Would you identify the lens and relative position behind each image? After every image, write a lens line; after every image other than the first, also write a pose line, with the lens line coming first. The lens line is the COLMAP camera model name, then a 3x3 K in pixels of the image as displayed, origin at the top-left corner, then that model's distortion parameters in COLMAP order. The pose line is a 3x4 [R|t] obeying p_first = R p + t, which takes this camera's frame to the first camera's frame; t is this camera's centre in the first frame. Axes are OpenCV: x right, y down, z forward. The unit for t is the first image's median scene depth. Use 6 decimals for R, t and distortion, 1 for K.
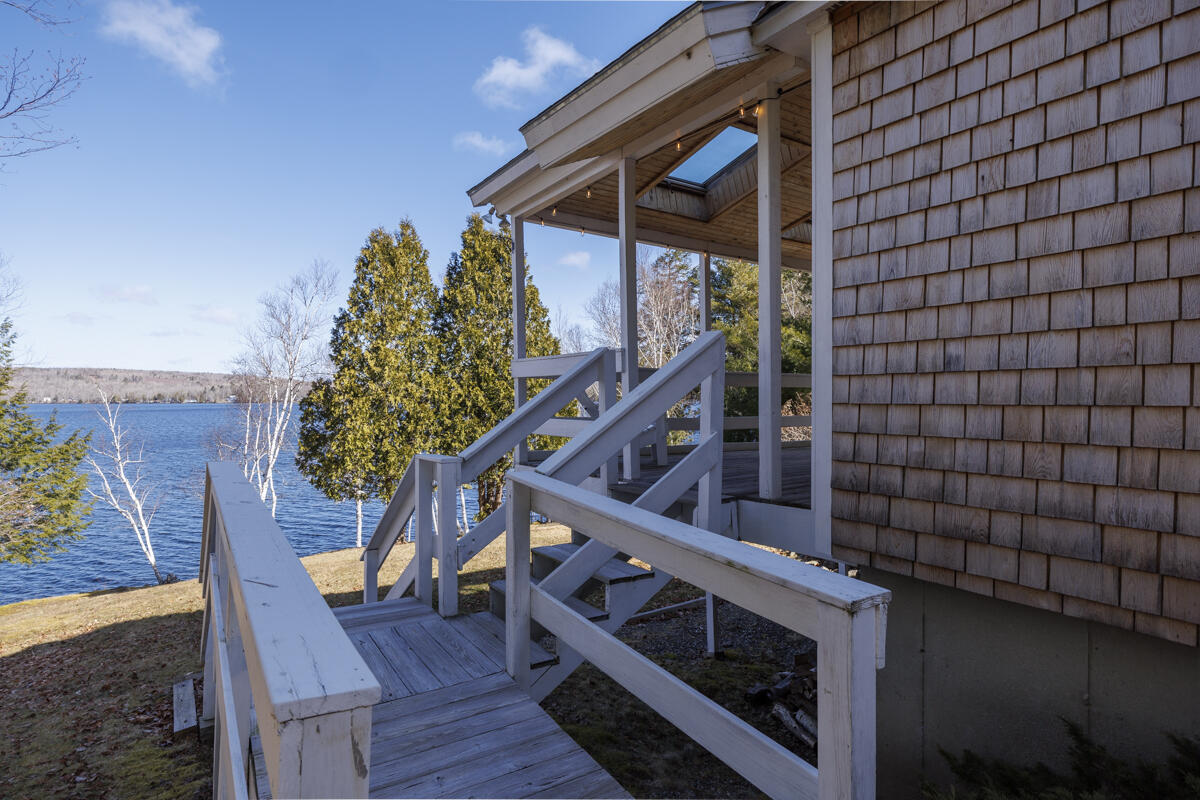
lens RADIAL K [[659.1, 0, 600.0], [0, 659.1, 400.0], [0, 0, 1]] dist [0.002869, 0.000236]
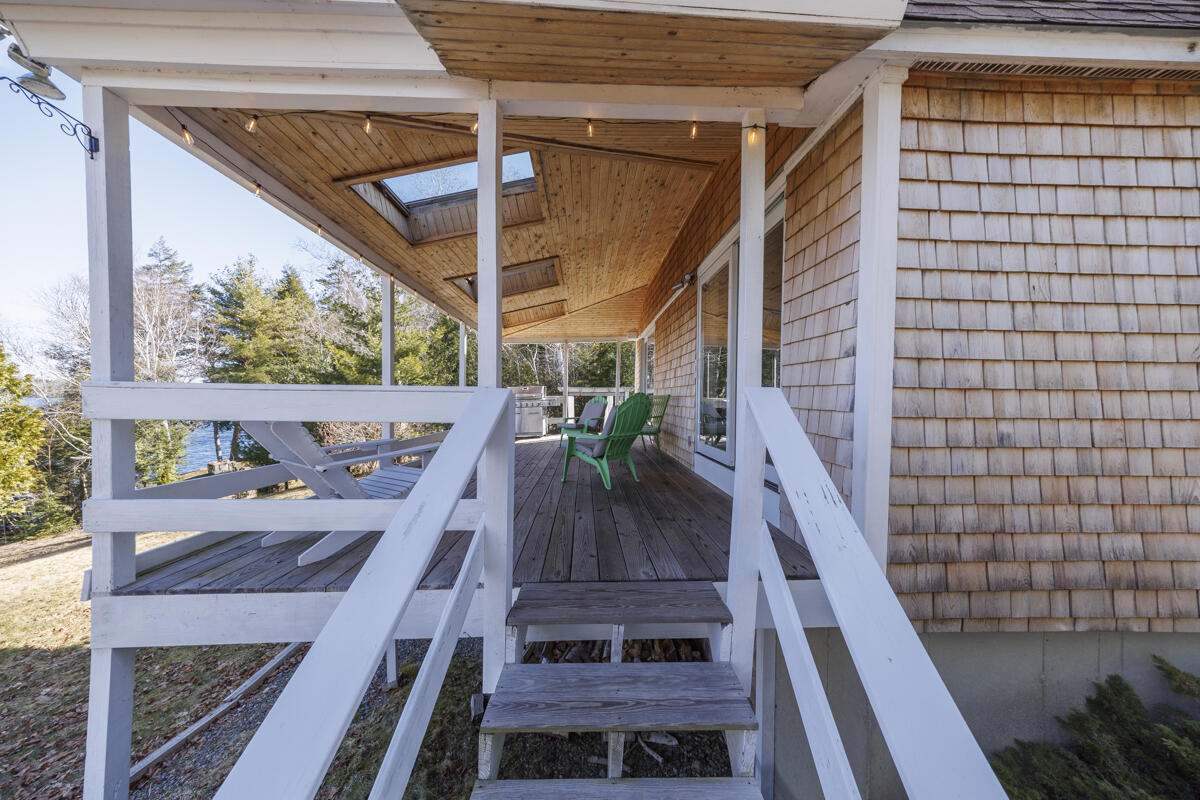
lens RADIAL K [[364.7, 0, 600.0], [0, 364.7, 400.0], [0, 0, 1]] dist [-0.000040, -0.000033]
pose [[0.524993, 0.004836, 0.851093, -0.367901], [-0.007785, 0.999969, -0.000880, -0.114505], [-0.851071, -0.006164, 0.525014, 1.217284]]
